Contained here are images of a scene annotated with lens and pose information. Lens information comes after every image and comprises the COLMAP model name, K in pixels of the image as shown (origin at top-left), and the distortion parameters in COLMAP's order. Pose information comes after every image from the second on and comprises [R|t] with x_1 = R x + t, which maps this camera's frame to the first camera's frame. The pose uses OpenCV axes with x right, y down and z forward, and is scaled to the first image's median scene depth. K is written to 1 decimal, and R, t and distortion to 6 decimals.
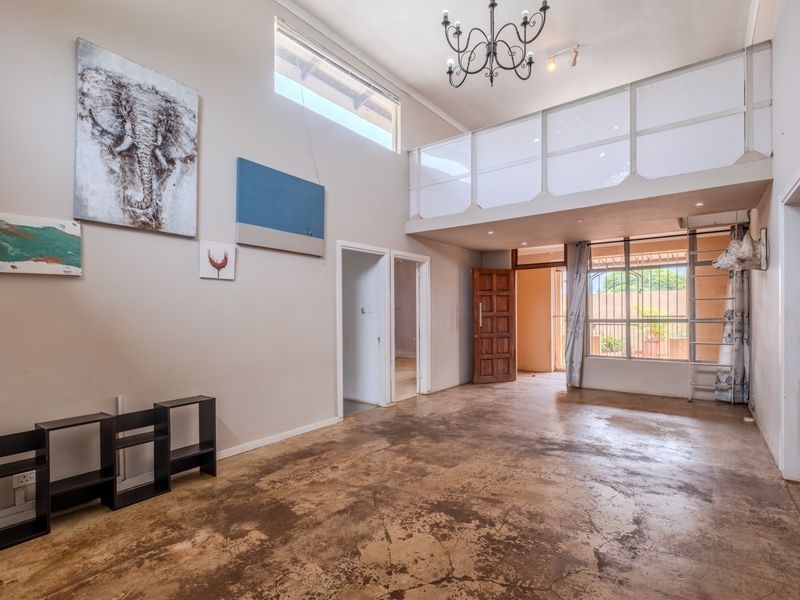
lens RADIAL K [[405.7, 0, 396.6], [0, 405.7, 321.6], [0, 0, 1]] dist [0.000141, -0.001429]
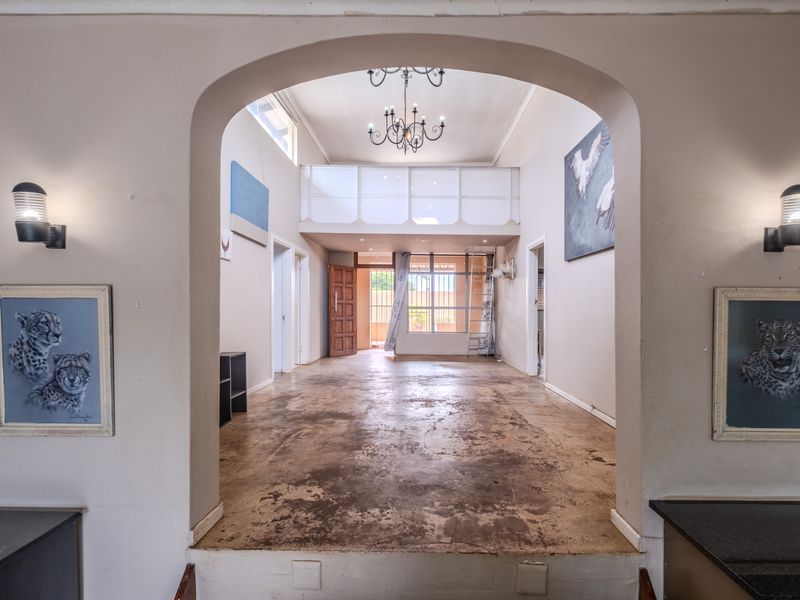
lens RADIAL K [[405.7, 0, 421.3], [0, 405.7, 316.7], [0, 0, 1]] dist [0.000141, -0.001429]
pose [[0.795413, 0.004790, 0.606049, -0.624112], [-0.002171, 0.999985, -0.005055, 0.064476], [-0.606064, 0.002705, 0.795411, -0.290108]]
